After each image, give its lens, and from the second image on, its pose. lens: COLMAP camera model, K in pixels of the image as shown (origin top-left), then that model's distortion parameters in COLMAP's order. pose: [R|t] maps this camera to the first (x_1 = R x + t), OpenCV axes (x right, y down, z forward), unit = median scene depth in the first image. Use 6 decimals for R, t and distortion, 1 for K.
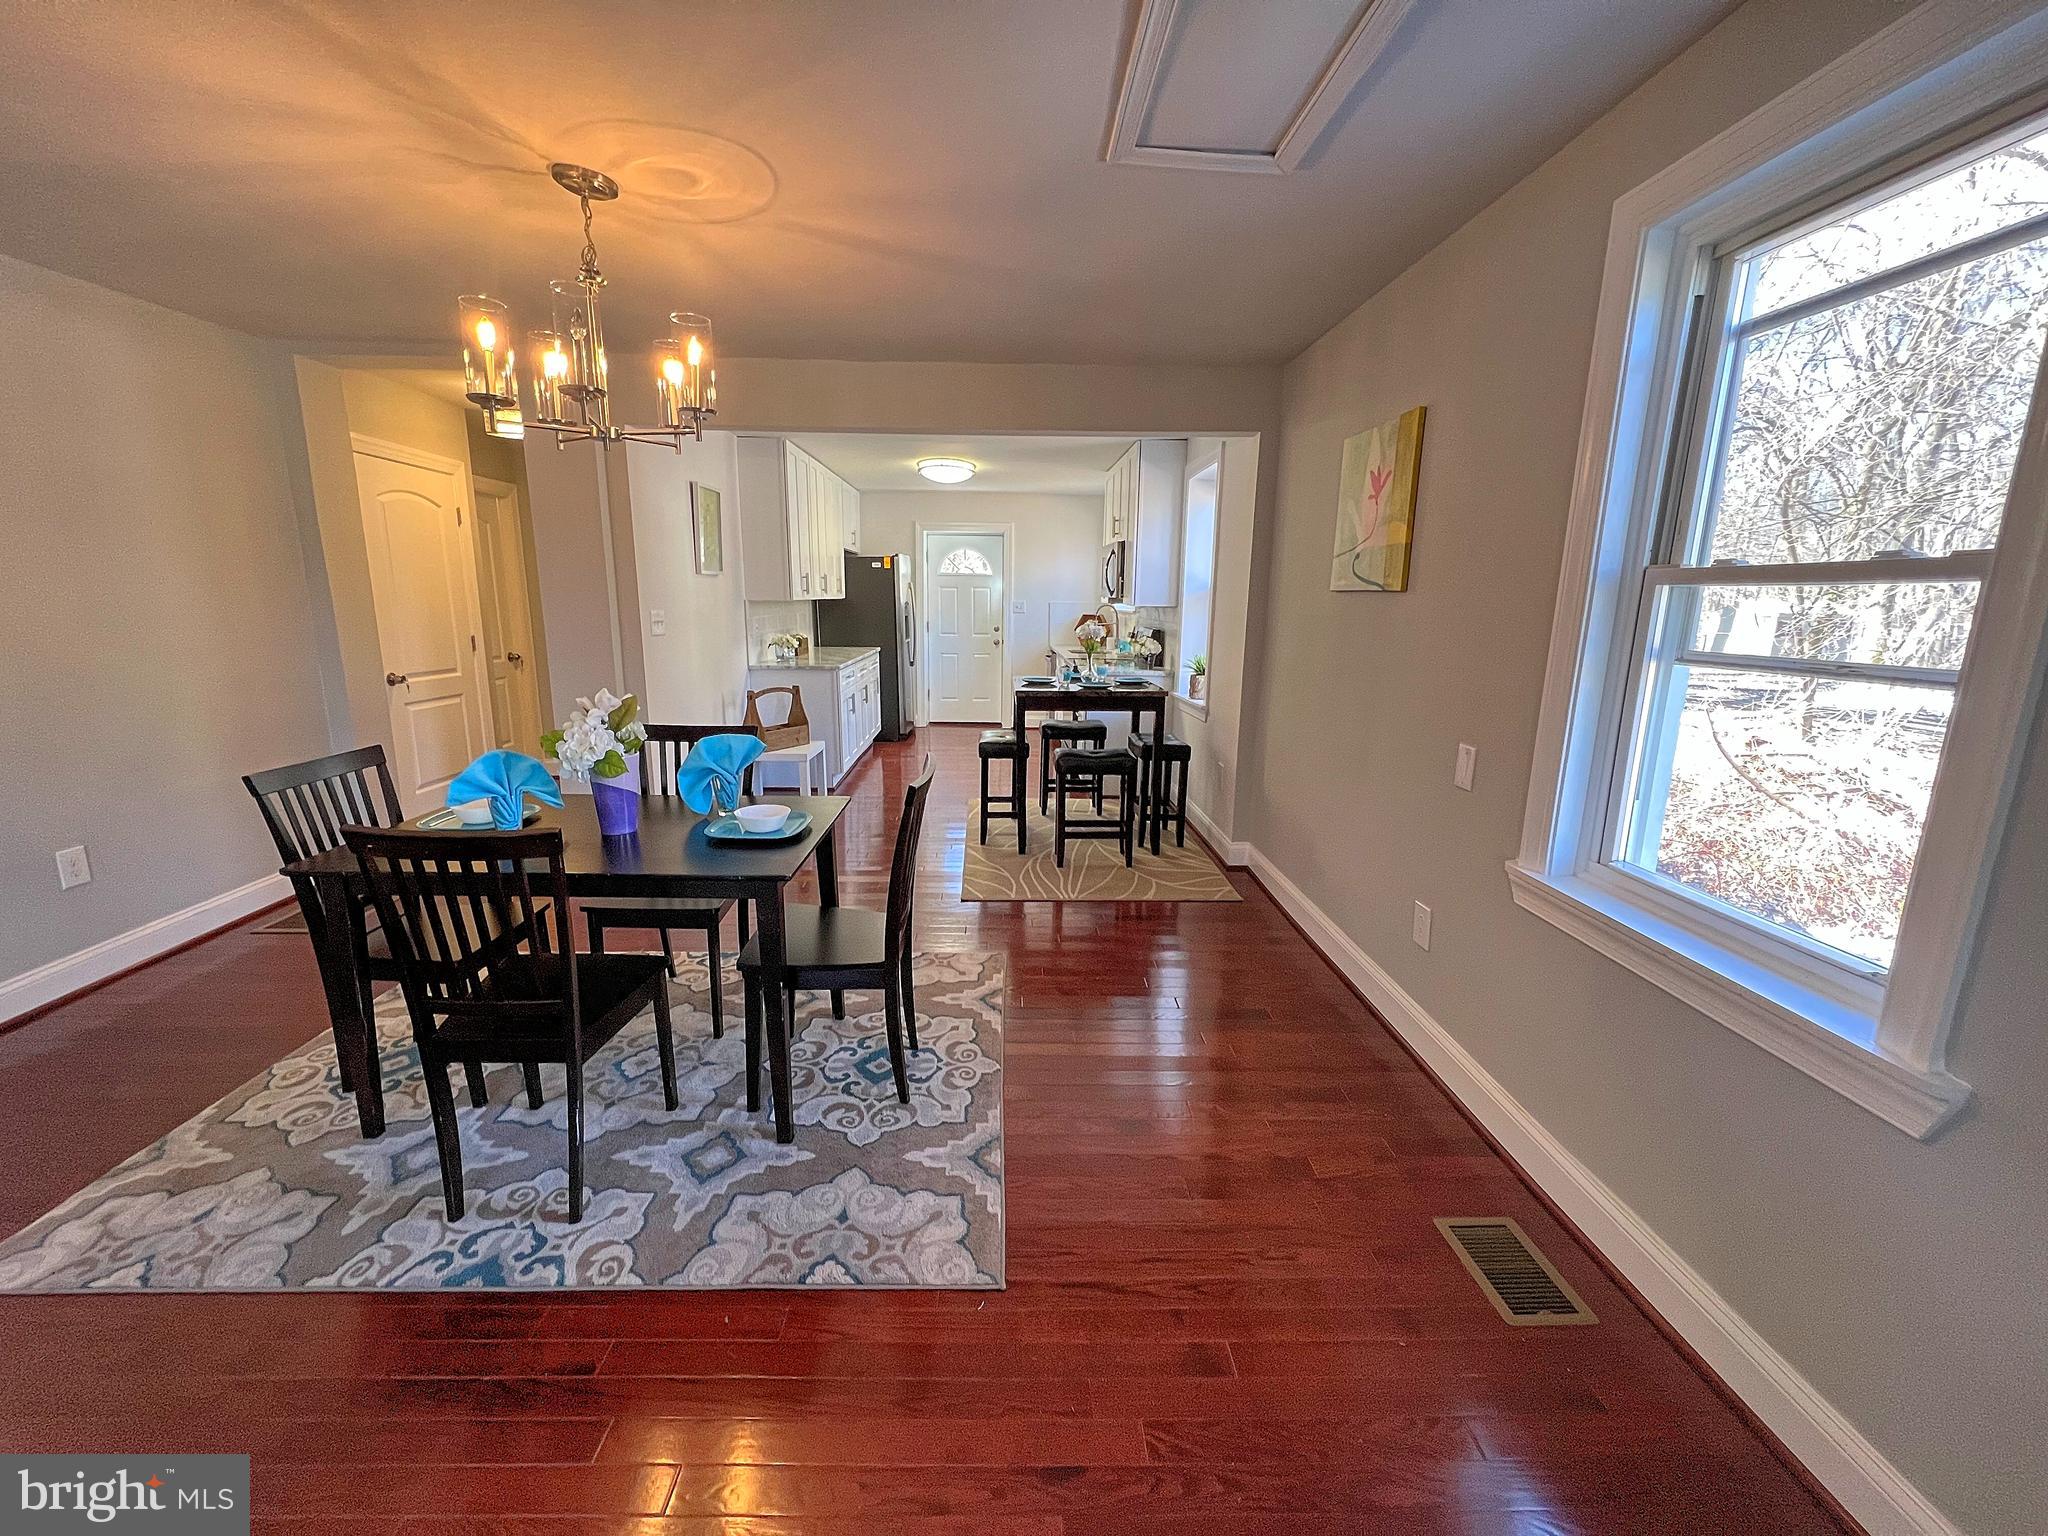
lens RADIAL K [[813.2, 0, 1019.3], [0, 813.2, 769.0], [0, 0, 1]] dist [-0.000285, -0.000416]
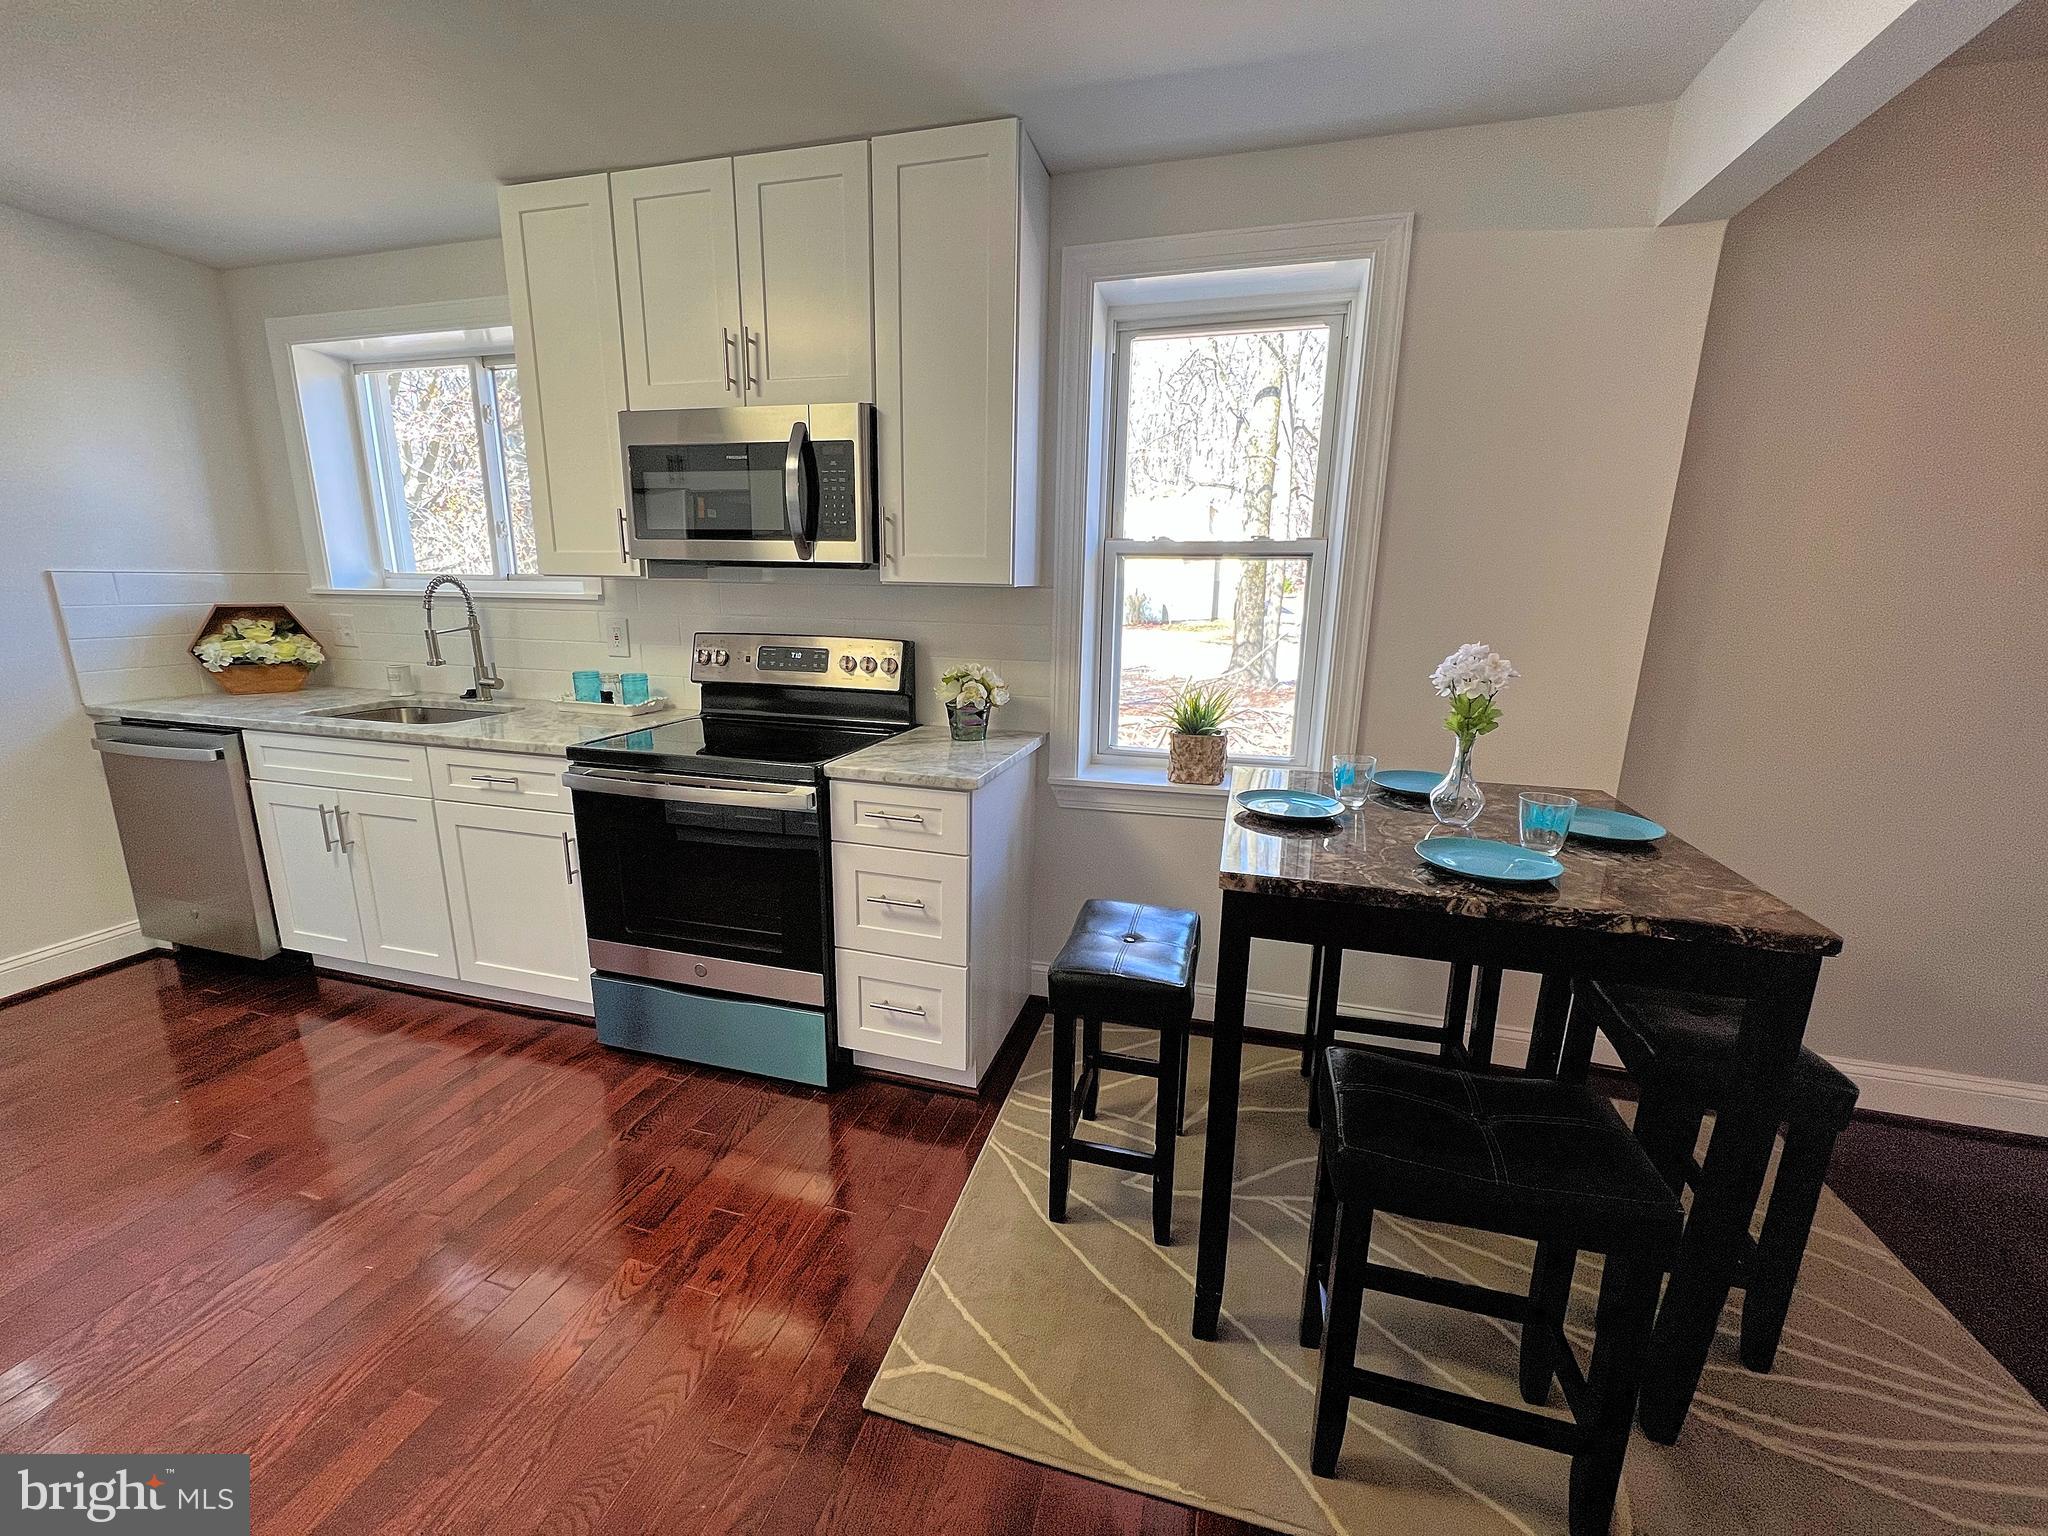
lens RADIAL K [[813.2, 0, 1019.4], [0, 813.2, 762.7], [0, 0, 1]] dist [-0.000285, -0.000416]
pose [[0.301504, -0.218370, 0.928122, -0.250417], [0.185999, 0.968189, 0.167375, -0.195277], [-0.935147, 0.122165, 0.332530, 0.934762]]
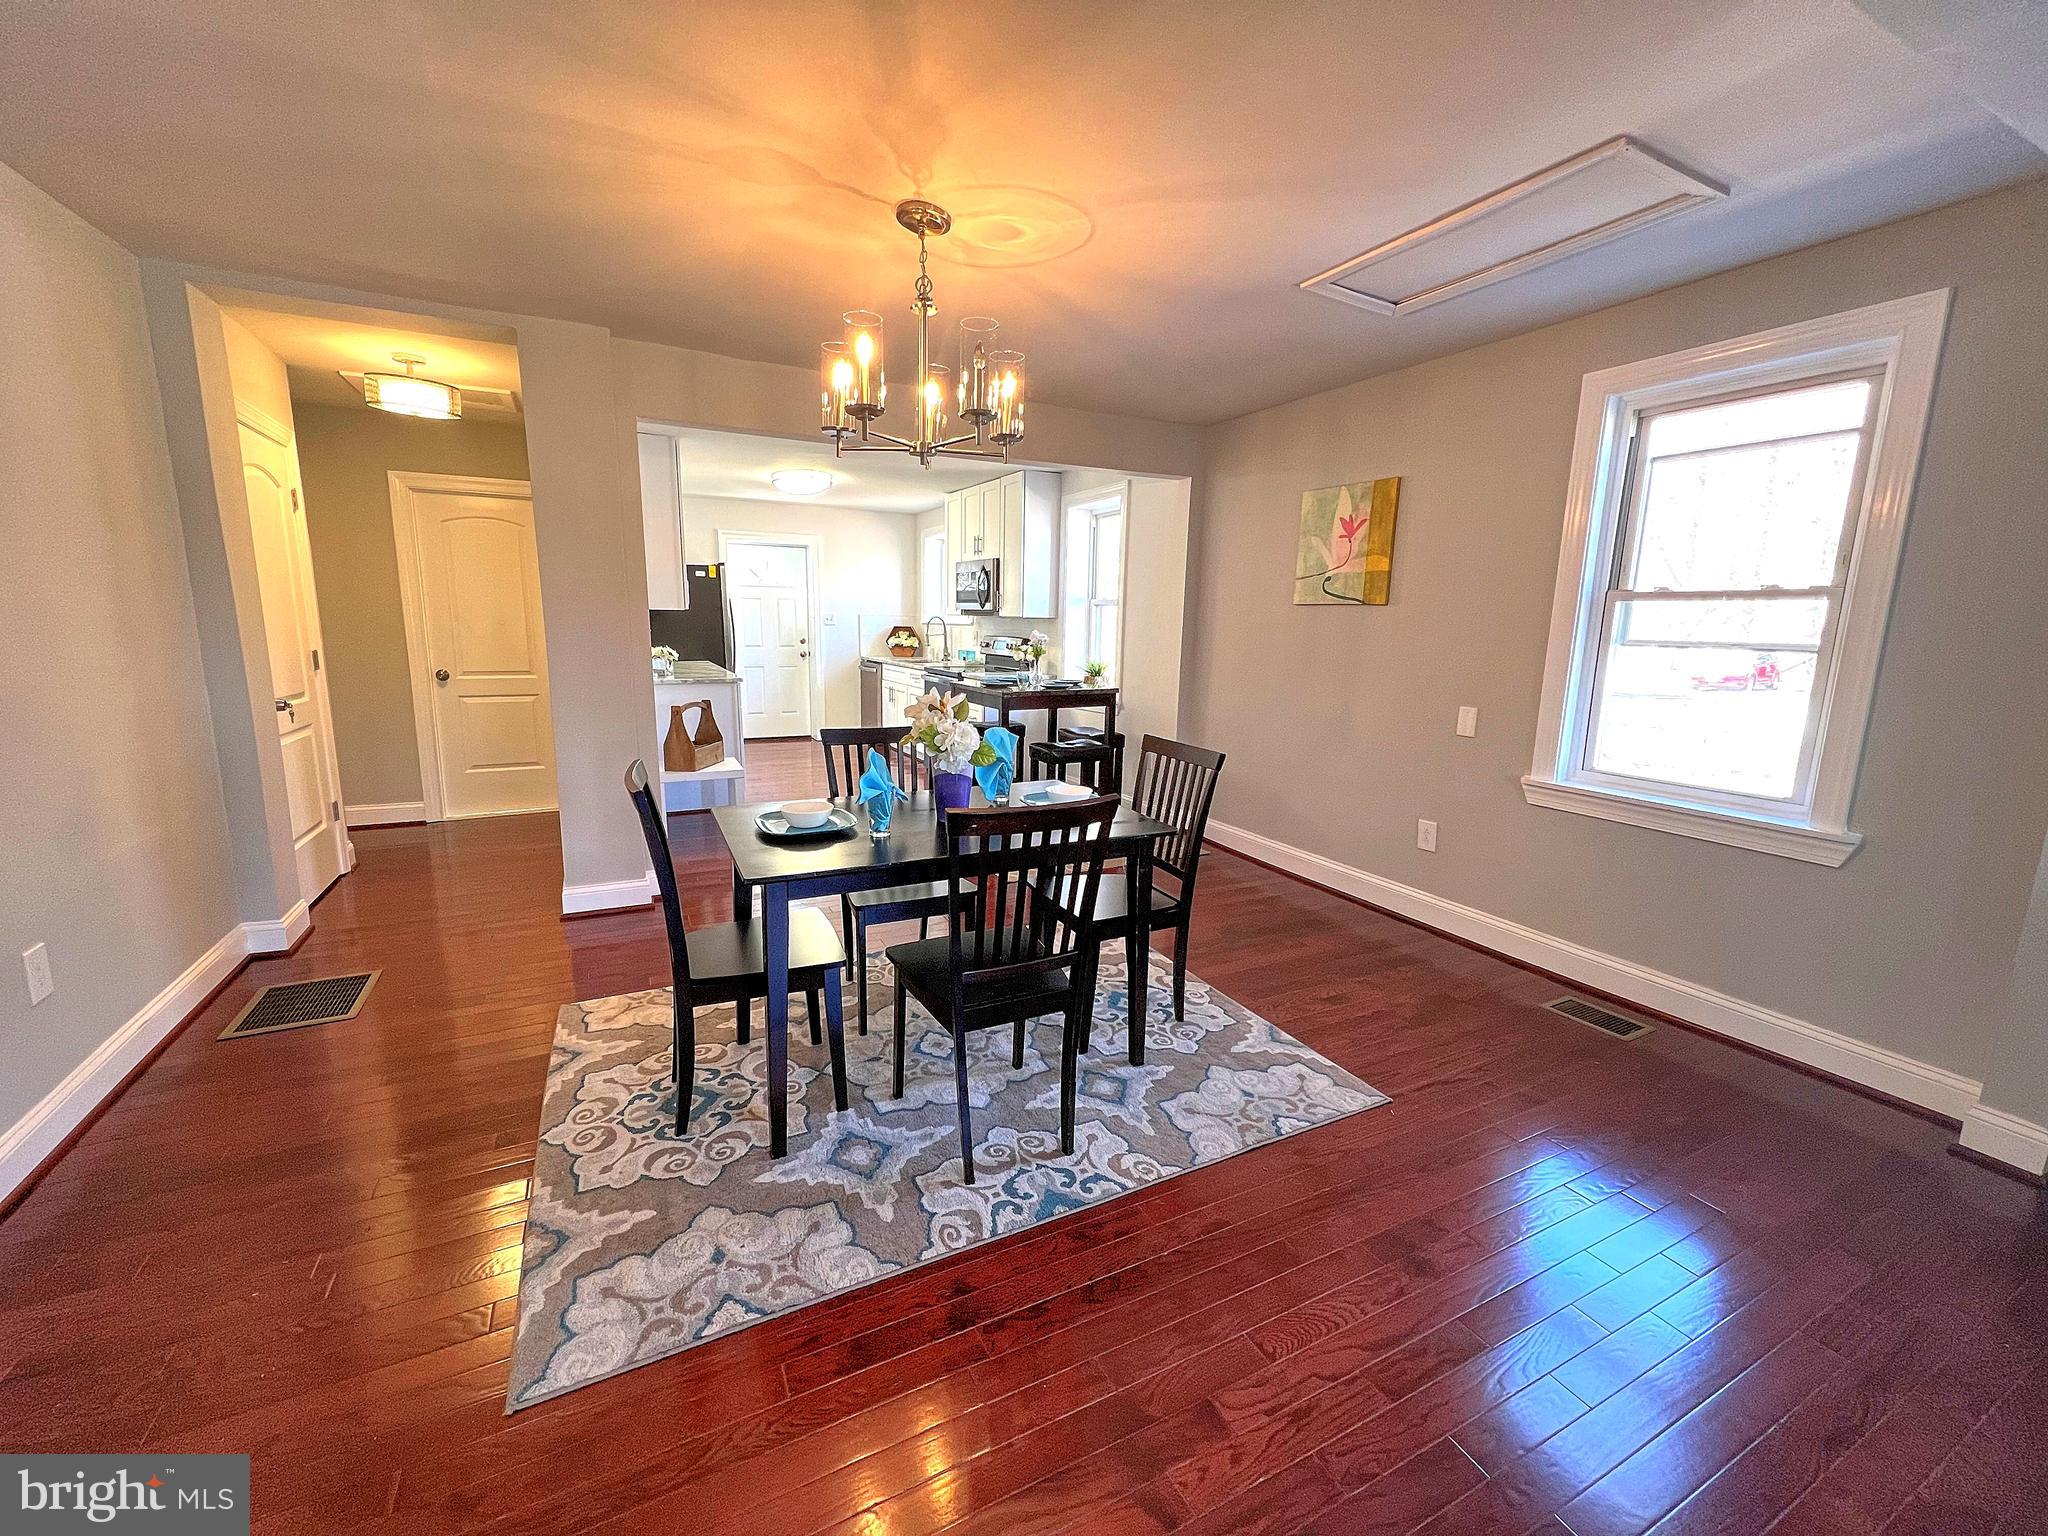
lens RADIAL K [[813.2, 0, 1021.4], [0, 813.2, 767.3], [0, 0, 1]] dist [-0.000285, -0.000416]
pose [[0.903547, -0.073440, 0.422148, -0.368565], [0.082099, 0.996621, -0.002341, 0.007969], [-0.420550, 0.036773, 0.906524, -0.003888]]
